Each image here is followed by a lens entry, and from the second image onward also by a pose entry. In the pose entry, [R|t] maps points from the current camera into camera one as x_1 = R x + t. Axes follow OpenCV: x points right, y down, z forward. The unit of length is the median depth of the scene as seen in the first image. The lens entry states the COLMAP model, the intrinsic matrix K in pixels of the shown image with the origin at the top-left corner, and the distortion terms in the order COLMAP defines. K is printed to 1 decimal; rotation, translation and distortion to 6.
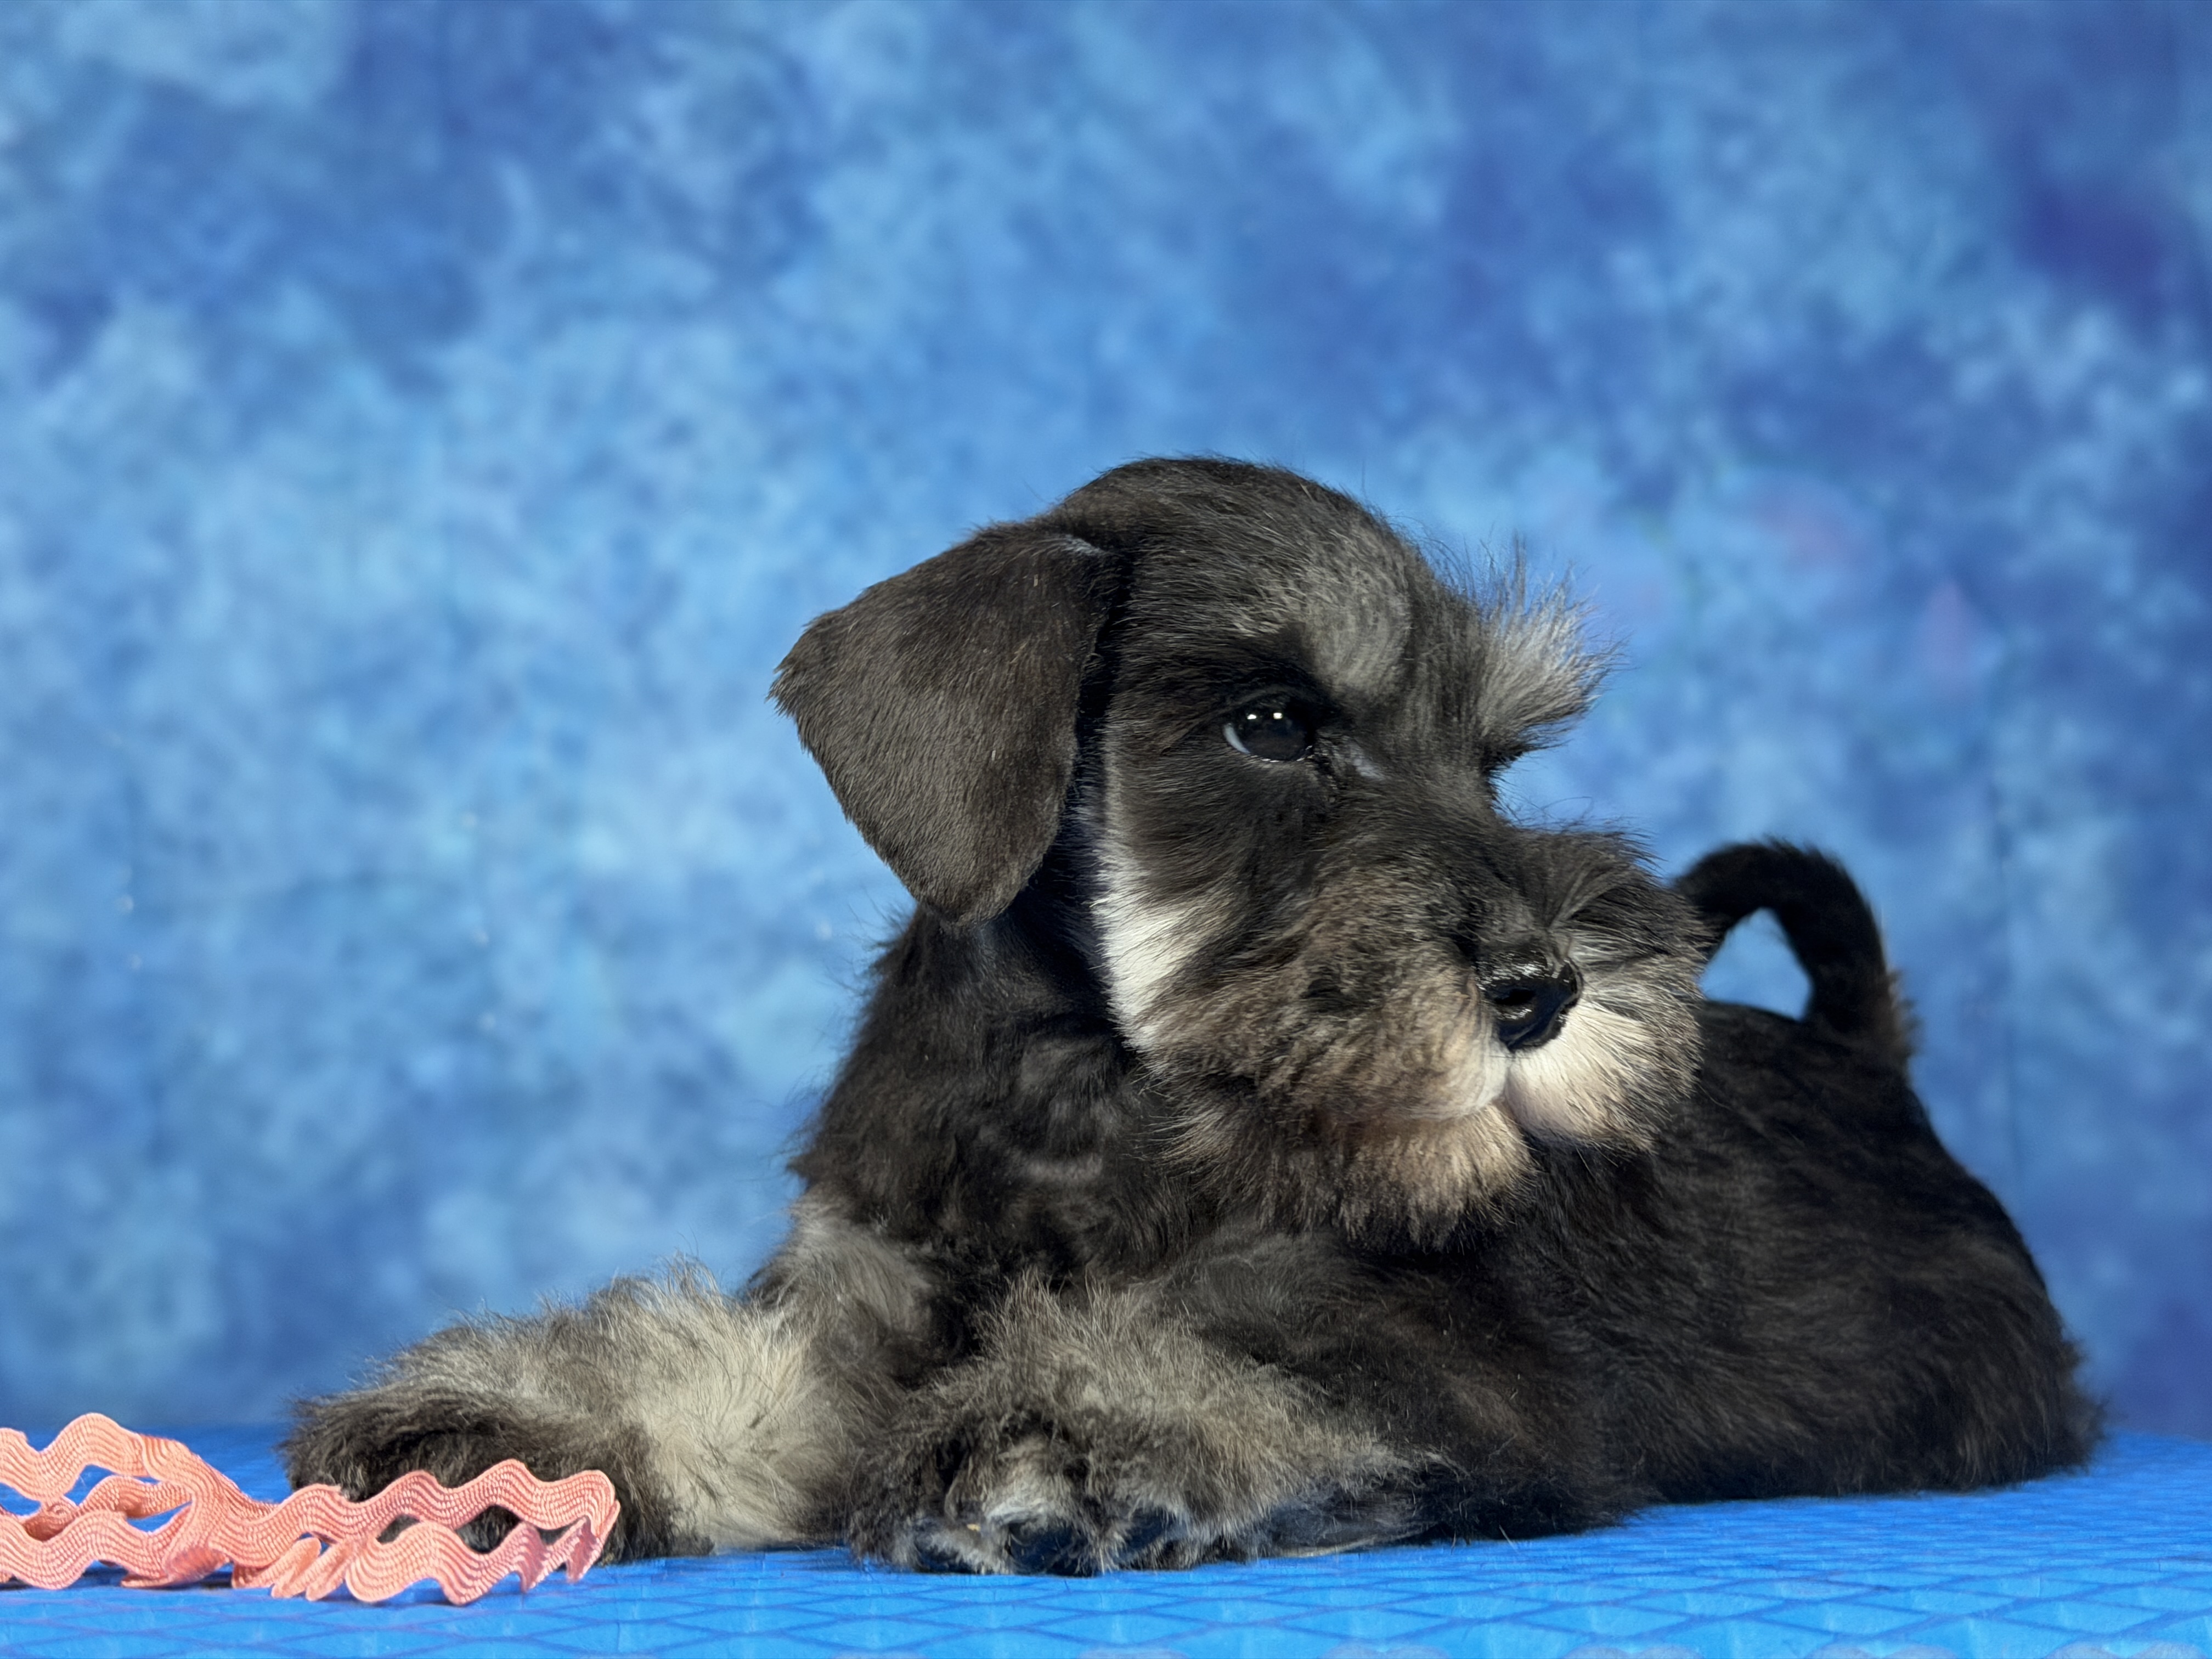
lens RADIAL K [[3061.4, 0, 1130.2], [0, 3061.4, 848.8], [0, 0, 1]] dist [0.201432, -0.503076]
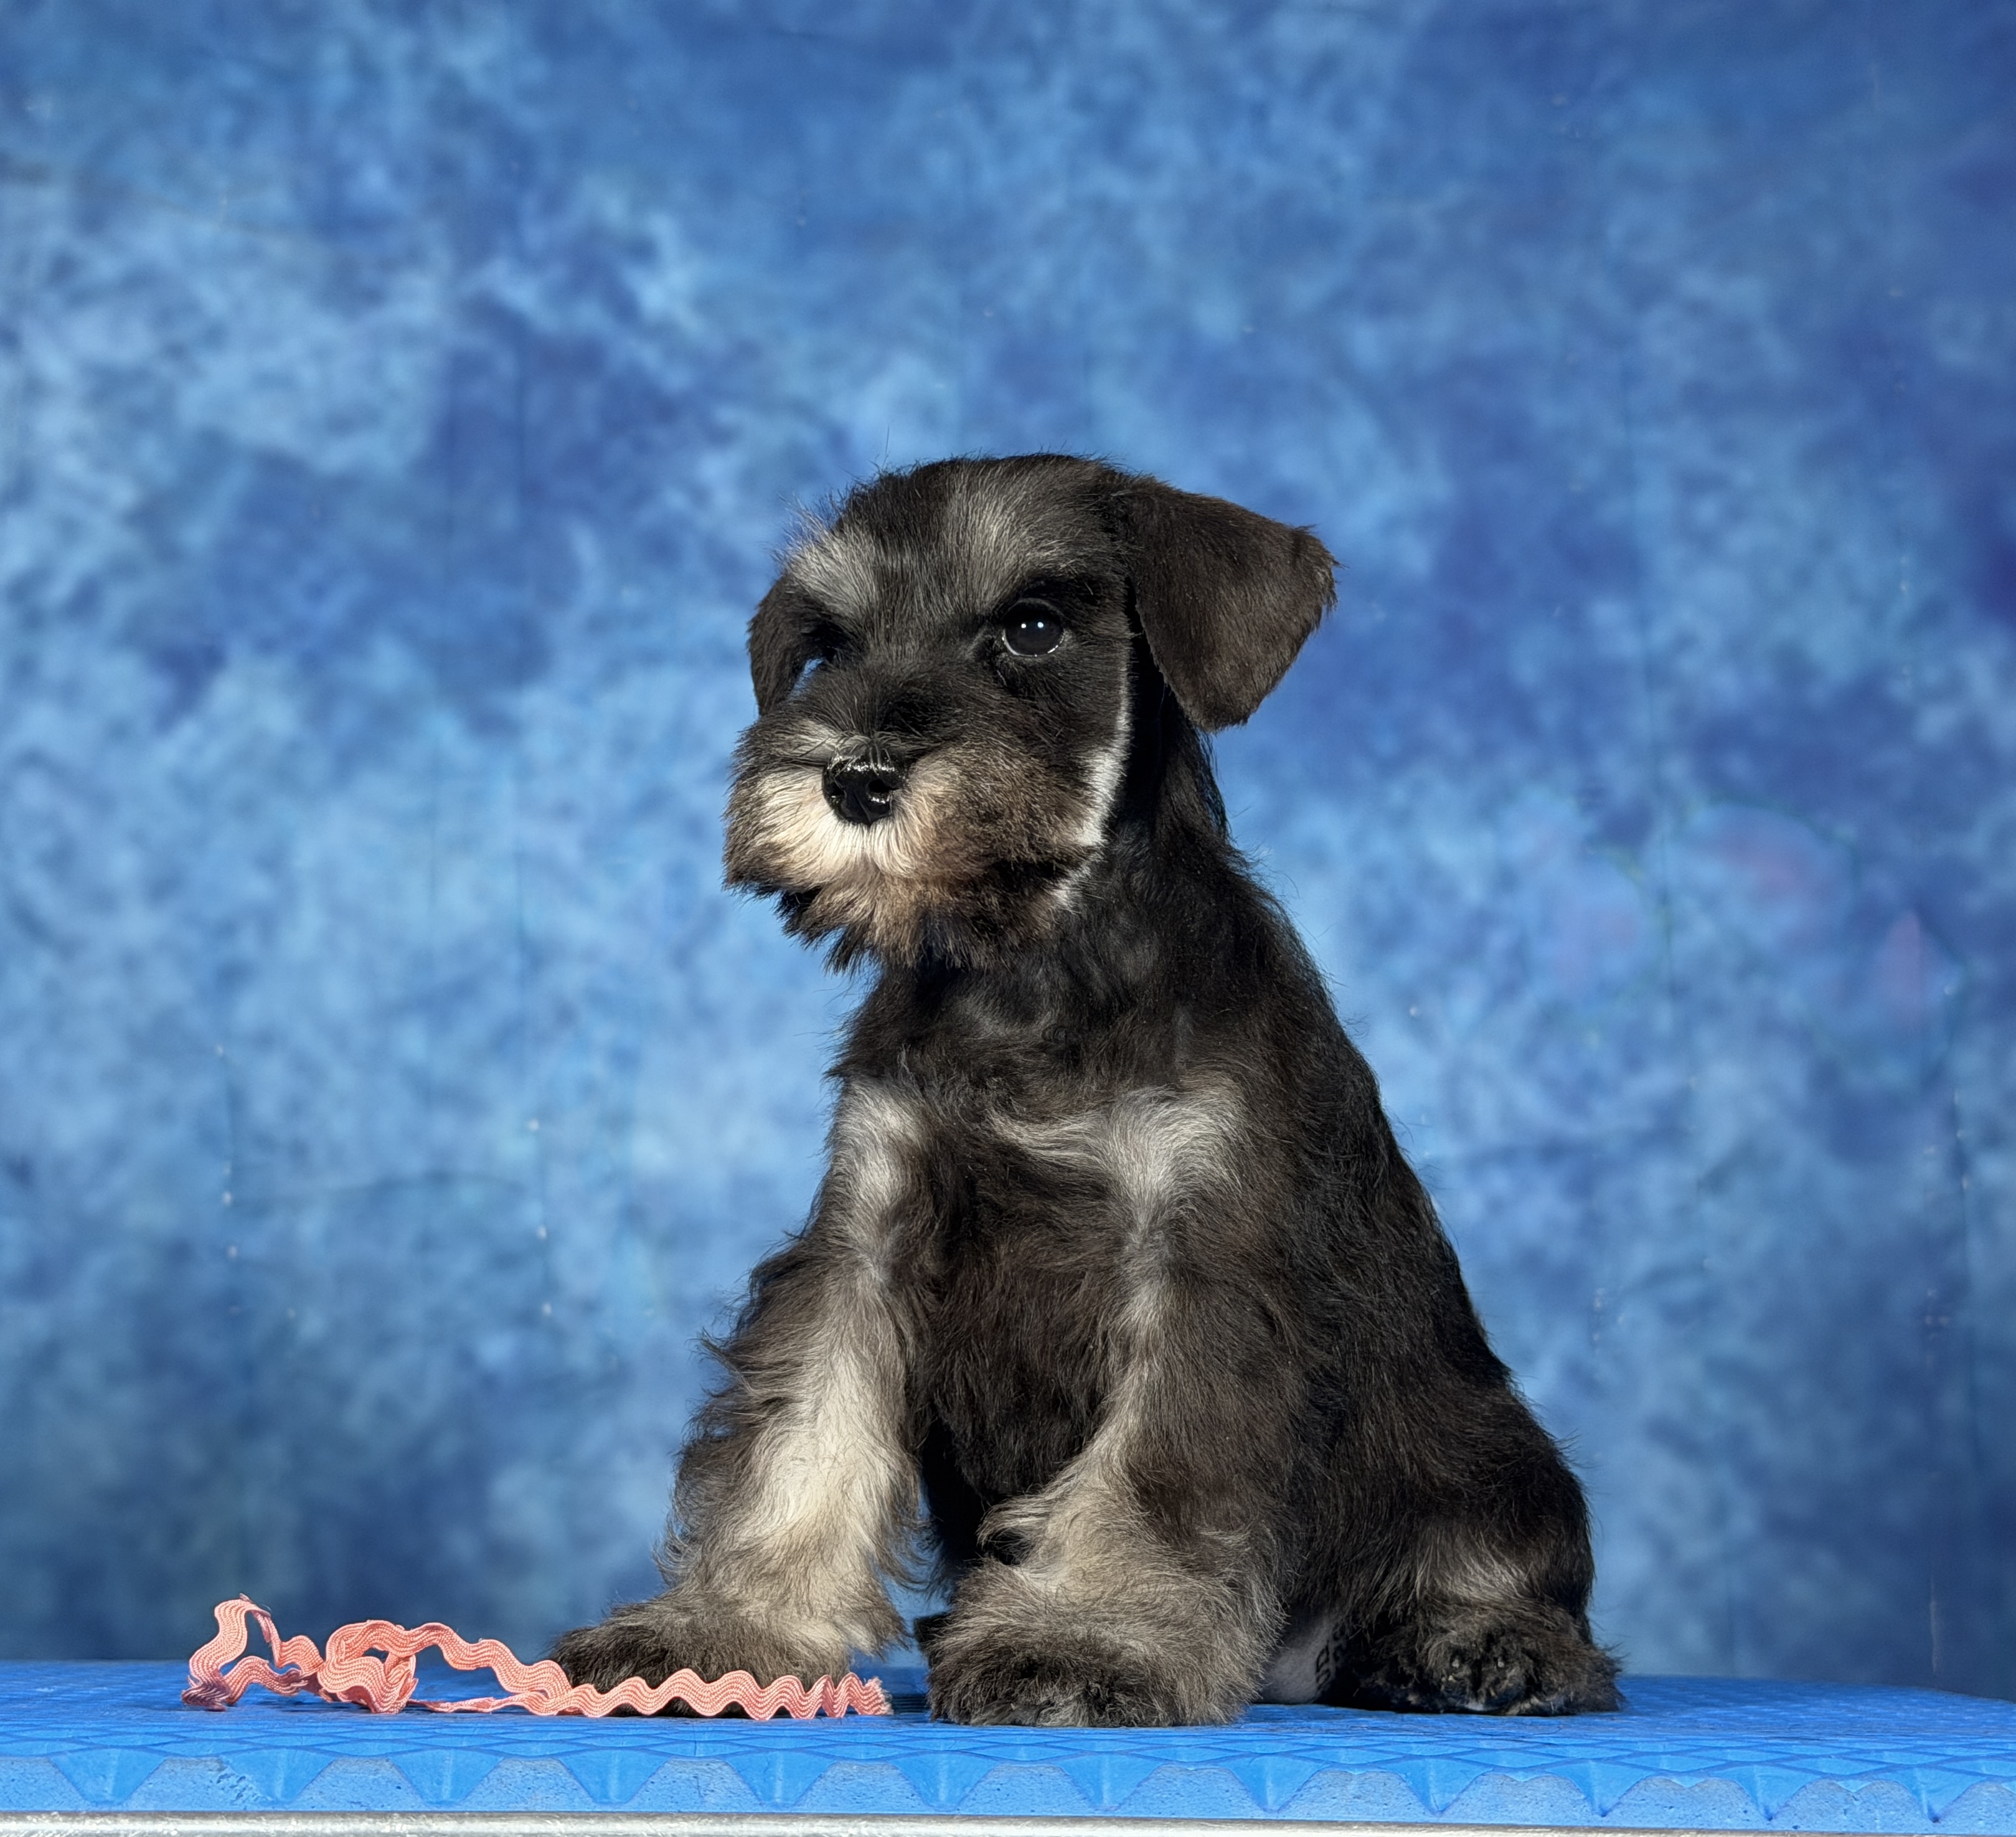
lens RADIAL K [[3627.9, 0, 1008.1], [0, 3627.9, 964.1], [0, 0, 1]] dist [0.130228, 0.095969]
pose [[0.998029, 0.007869, -0.062263, 0.033896], [-0.009771, 0.999493, -0.030316, -0.028083], [0.061993, 0.030865, 0.997599, -0.276779]]
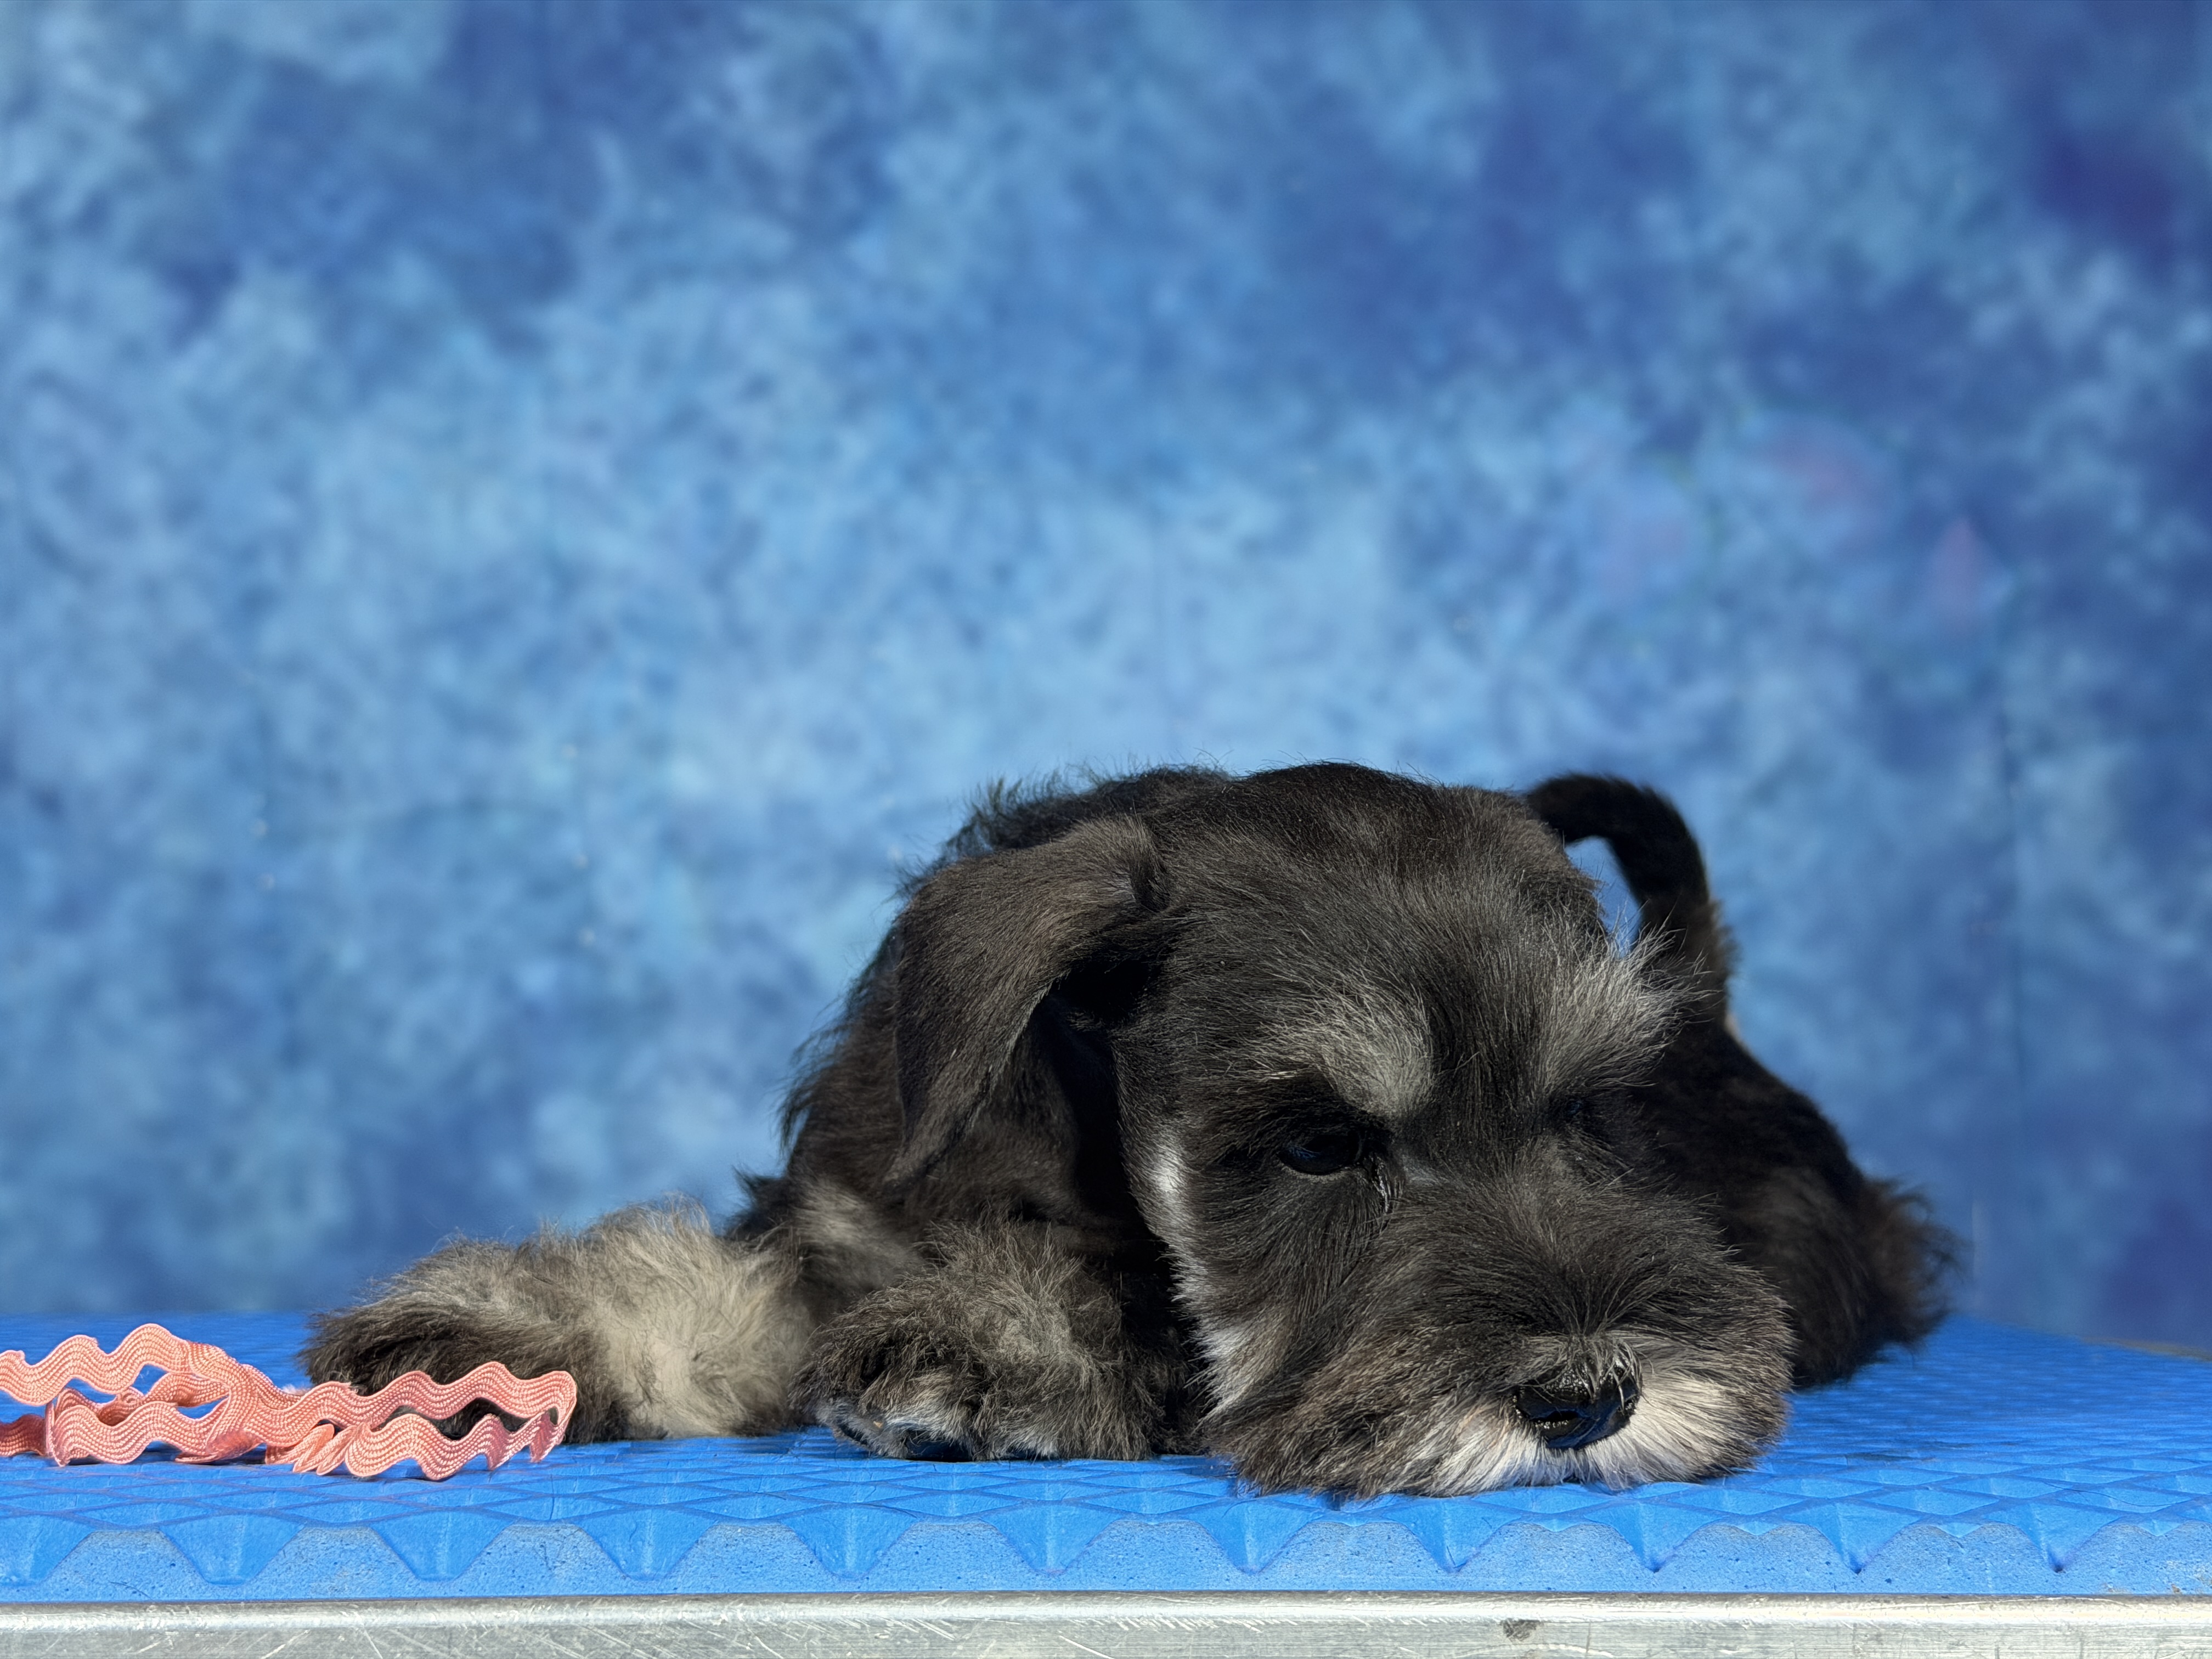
lens RADIAL K [[3118.8, 0, 1161.7], [0, 3118.8, 836.0], [0, 0, 1]] dist [0.182770, -0.388723]
pose [[0.998525, -0.000154, -0.054300, 0.052050], [0.002423, 0.999127, 0.041713, -0.024302], [0.054246, -0.041783, 0.997653, -0.086240]]
